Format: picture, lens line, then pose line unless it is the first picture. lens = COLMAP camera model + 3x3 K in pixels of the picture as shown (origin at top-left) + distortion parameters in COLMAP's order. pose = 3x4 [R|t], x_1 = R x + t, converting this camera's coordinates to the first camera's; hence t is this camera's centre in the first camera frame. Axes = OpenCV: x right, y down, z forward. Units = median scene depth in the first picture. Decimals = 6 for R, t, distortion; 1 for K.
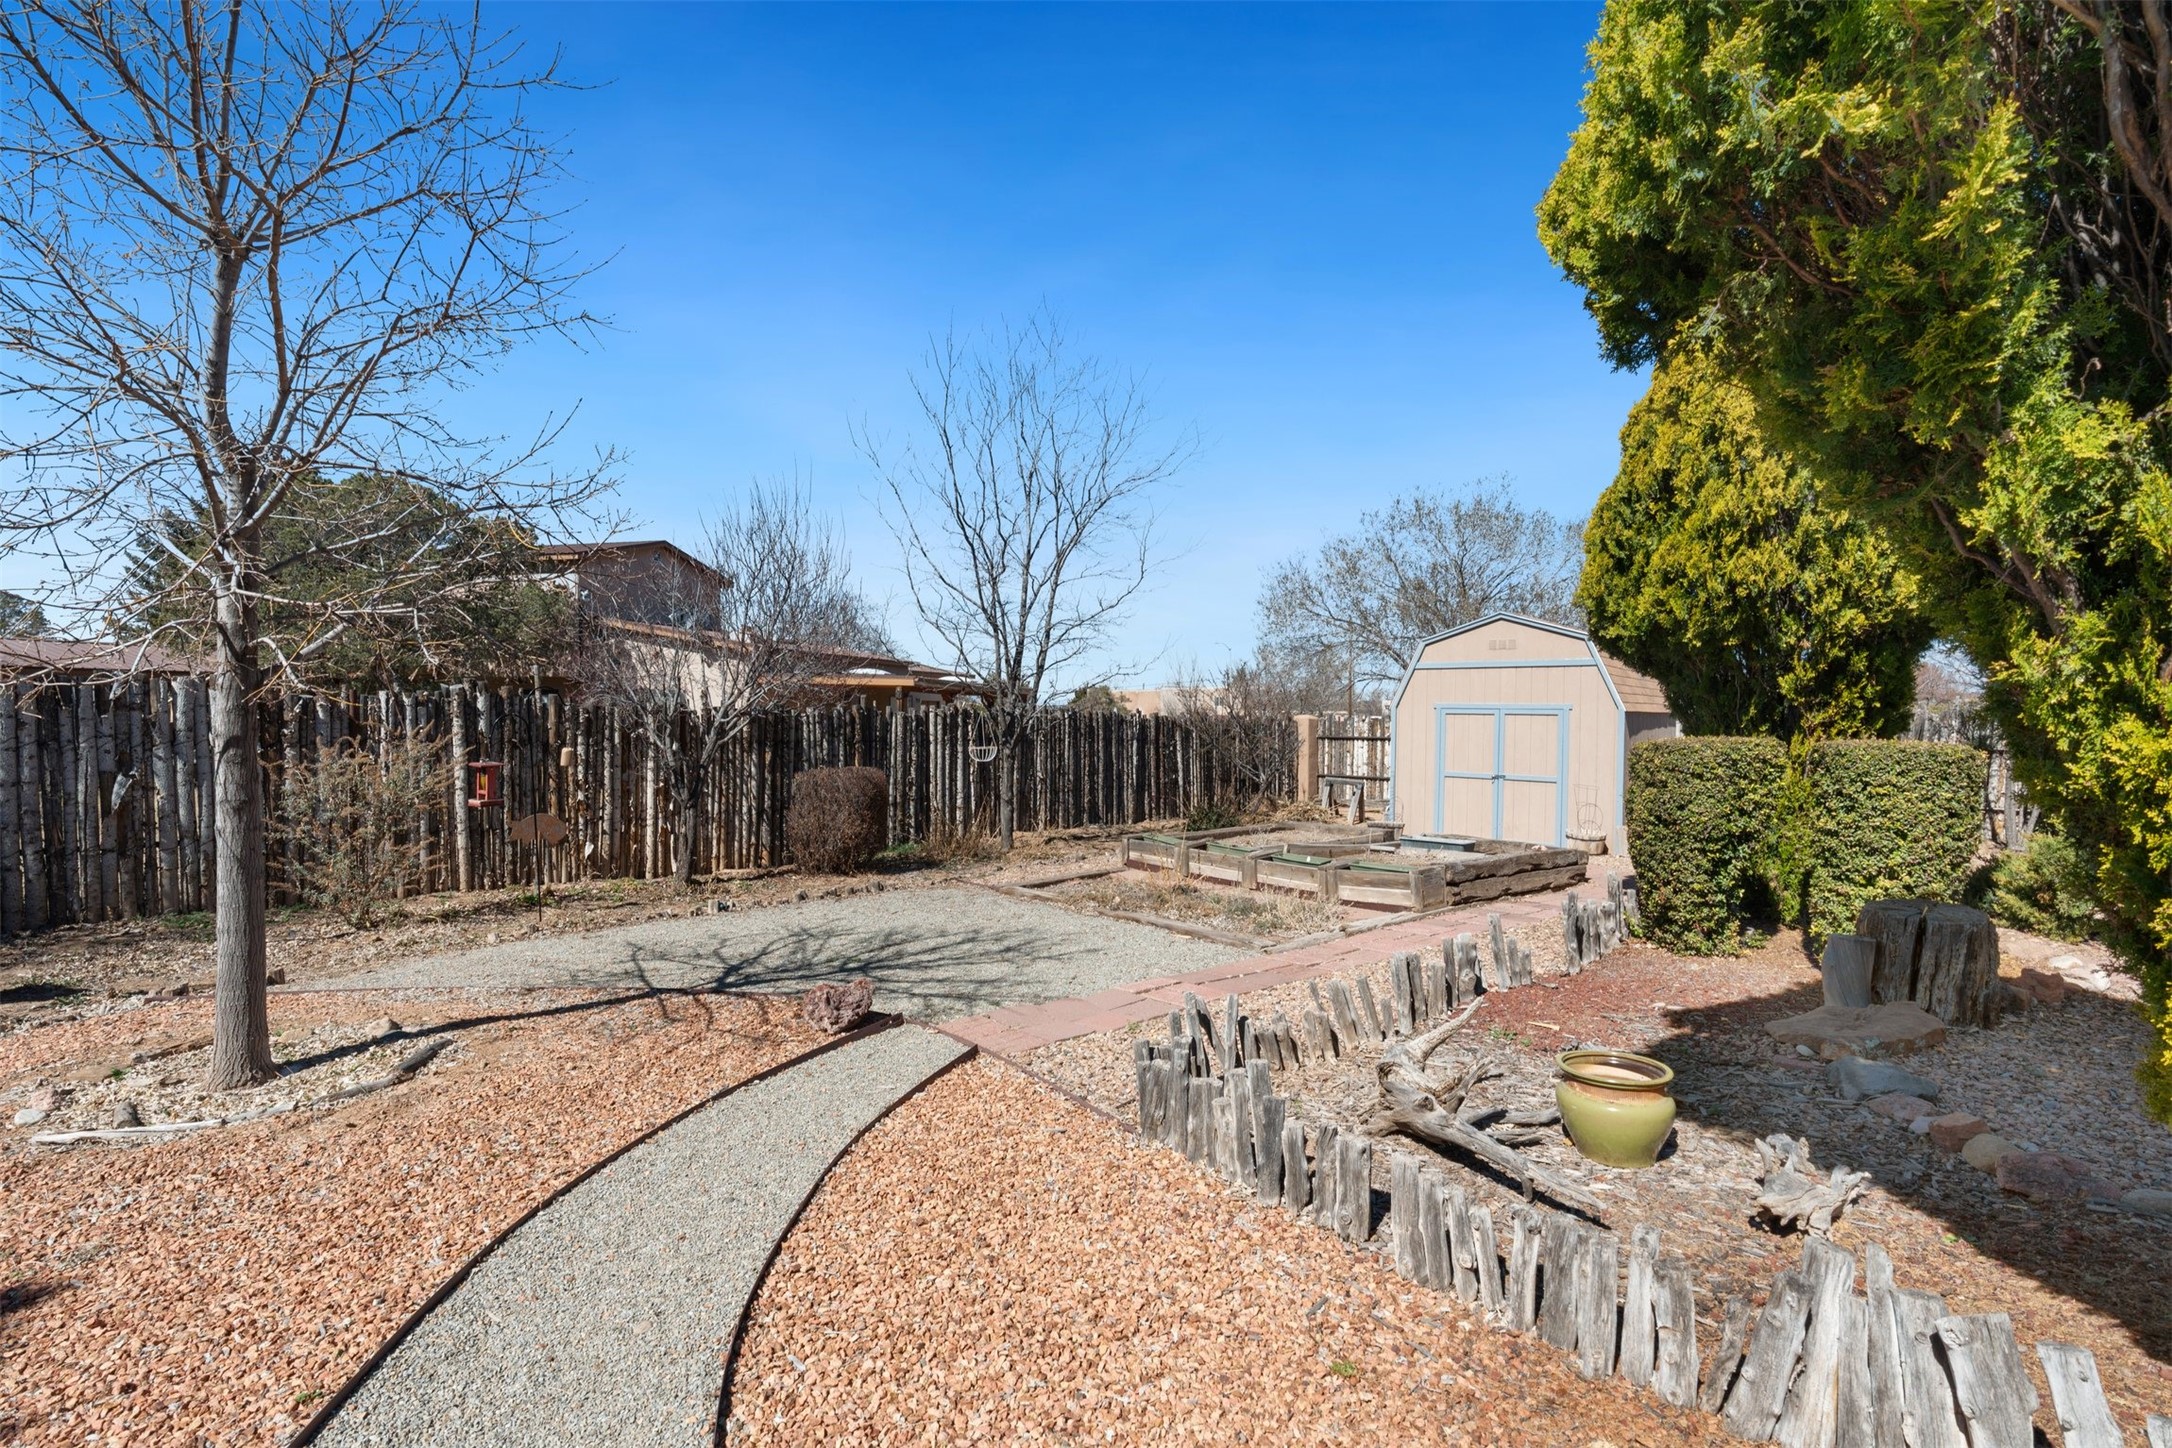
lens RADIAL K [[1013.1, 0, 1086.0], [0, 1013.1, 724.0], [0, 0, 1]] dist [-0.001217, 0.000136]
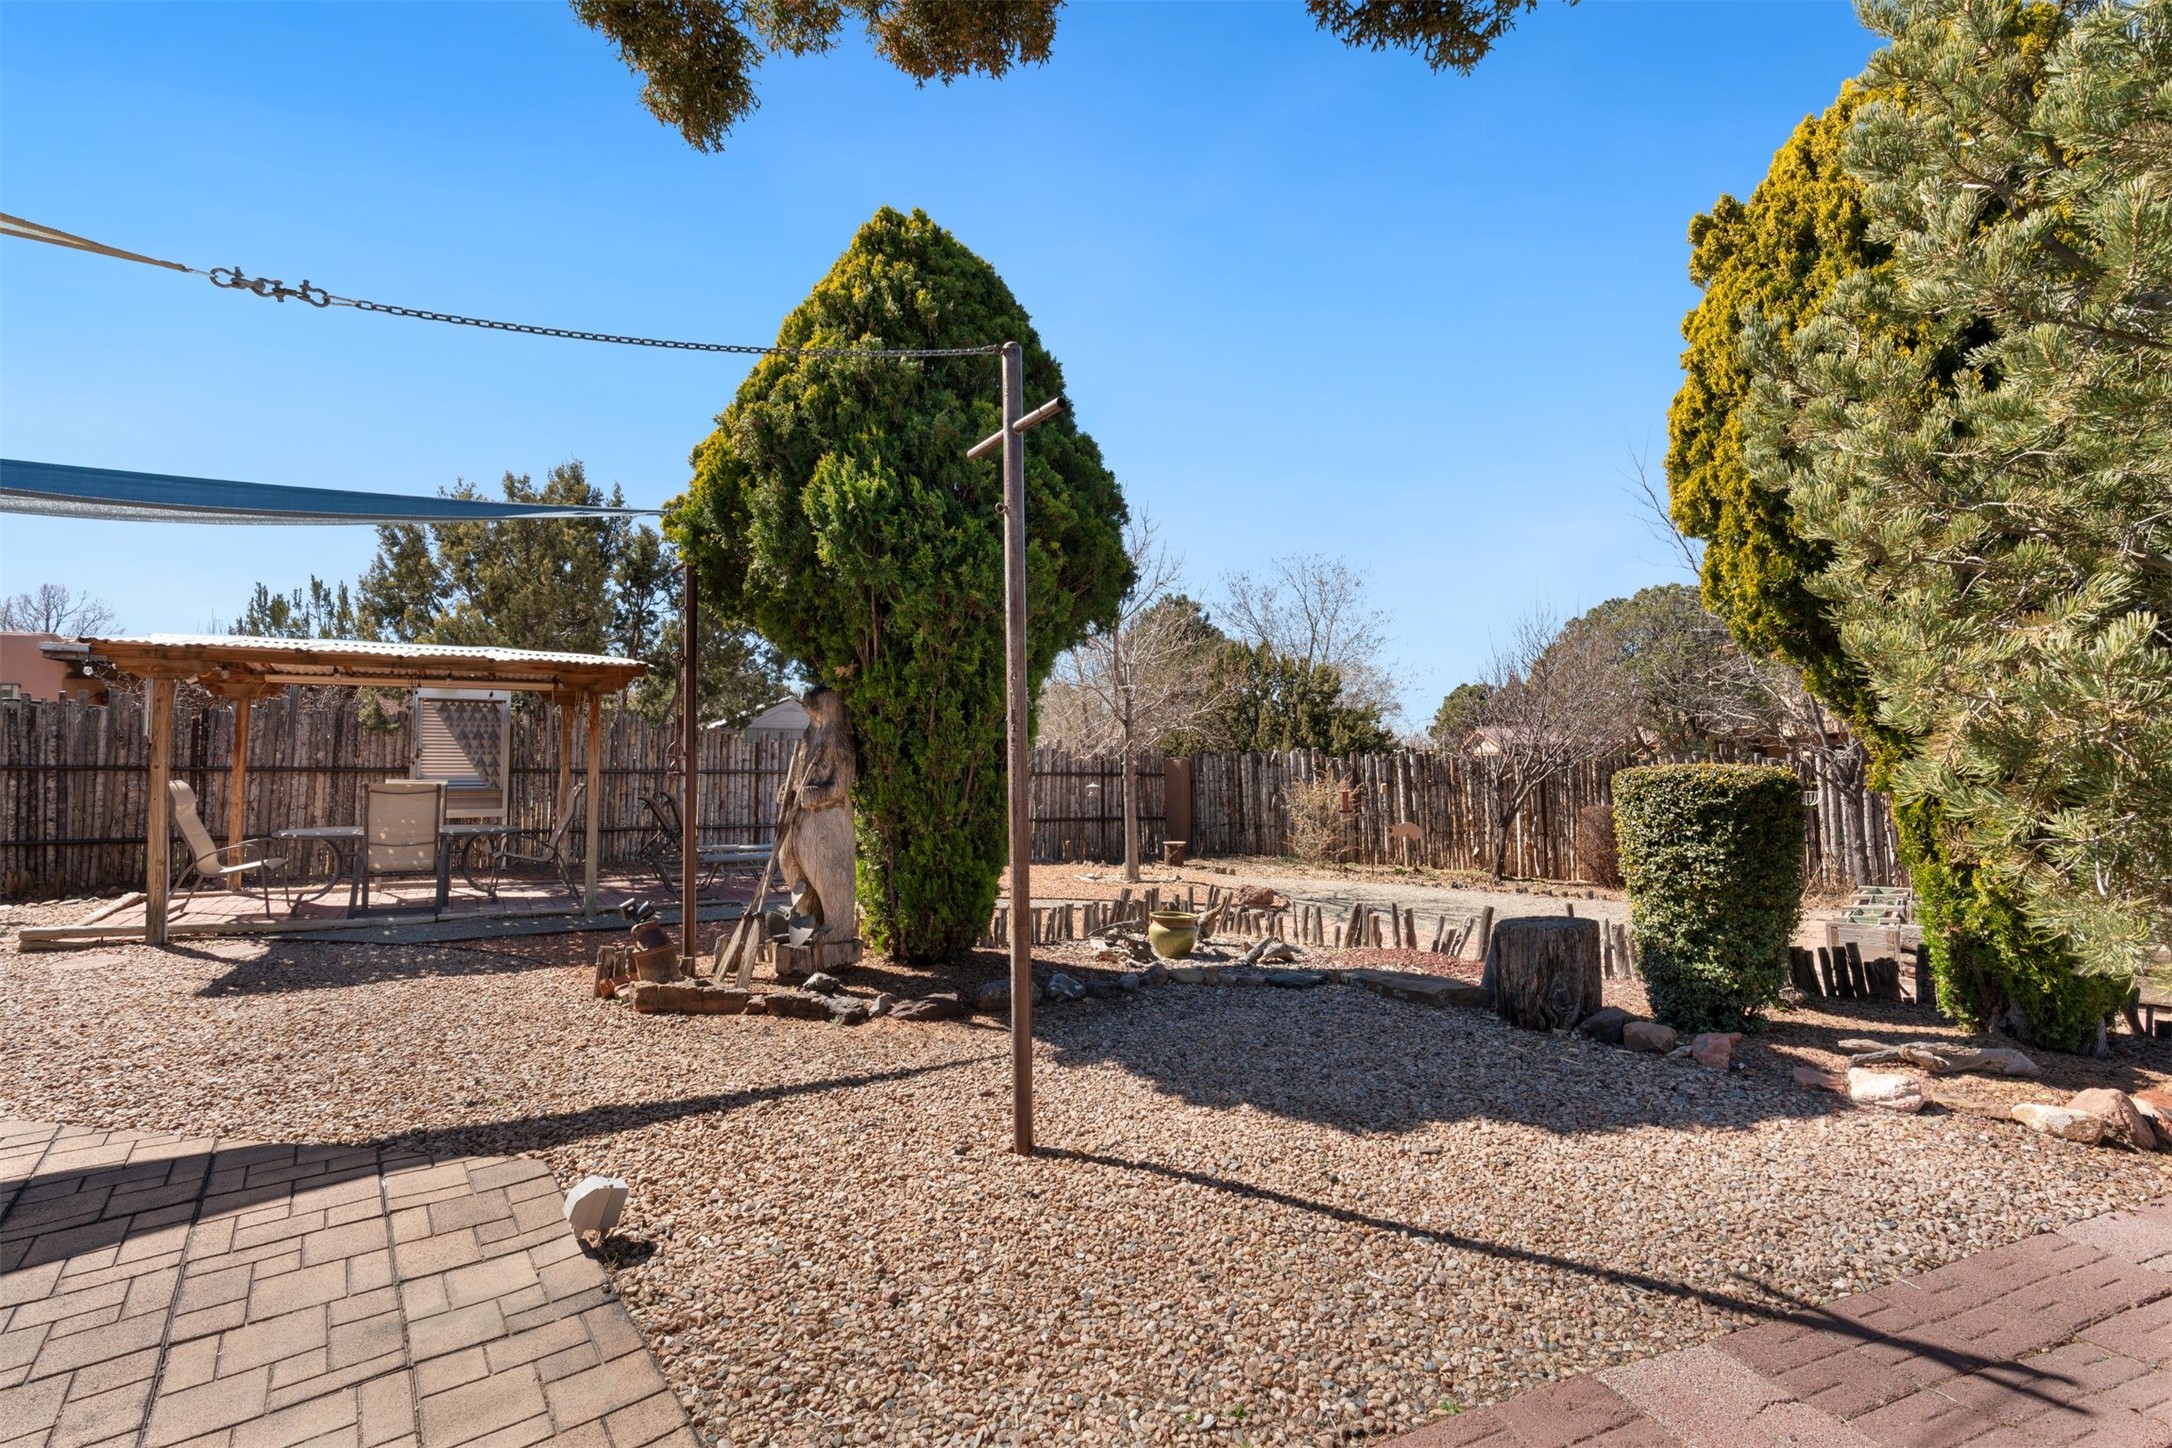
lens RADIAL K [[970.2, 0, 1109.6], [0, 970.2, 724.8], [0, 0, 1]] dist [-0.003379, -0.000455]
pose [[0.164899, -0.057768, -0.984617, 0.897999], [-0.003347, 0.998245, -0.059128, 0.018234], [0.986305, 0.013045, 0.164416, 0.184862]]
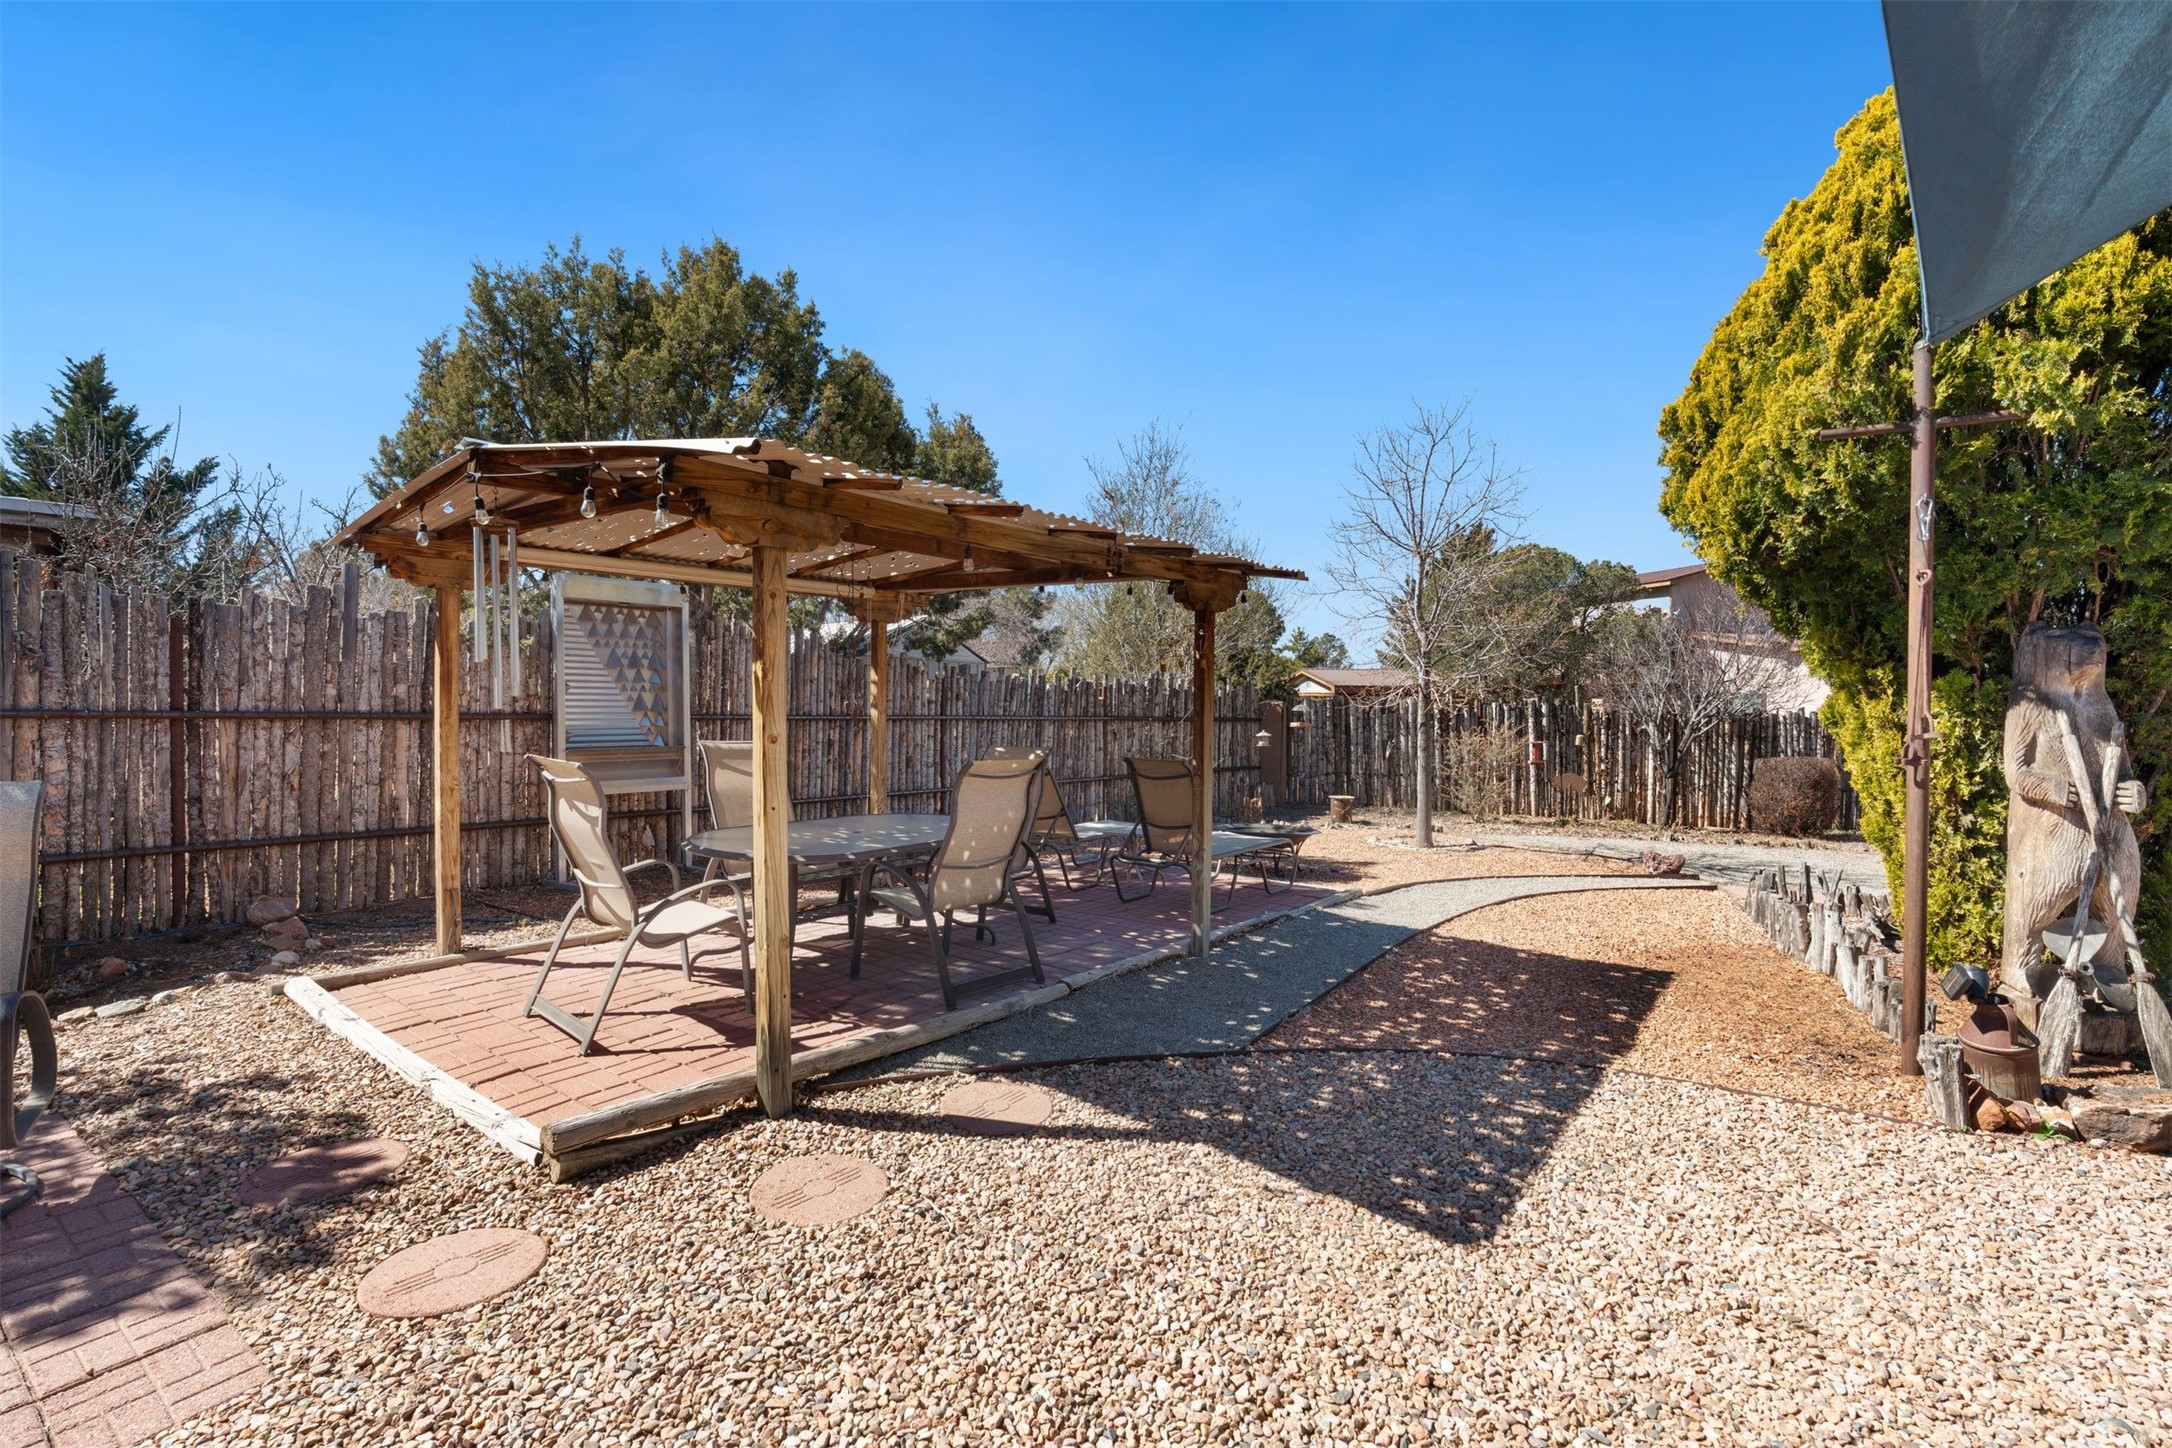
lens RADIAL K [[980.2, 0, 1097.4], [0, 980.2, 720.4], [0, 0, 1]] dist [0.000379, 0.000567]
pose [[0.509155, 0.013329, -0.860572, 0.422930], [-0.014430, 0.999872, 0.006950, -0.001507], [0.860554, 0.008879, 0.509282, -0.475570]]
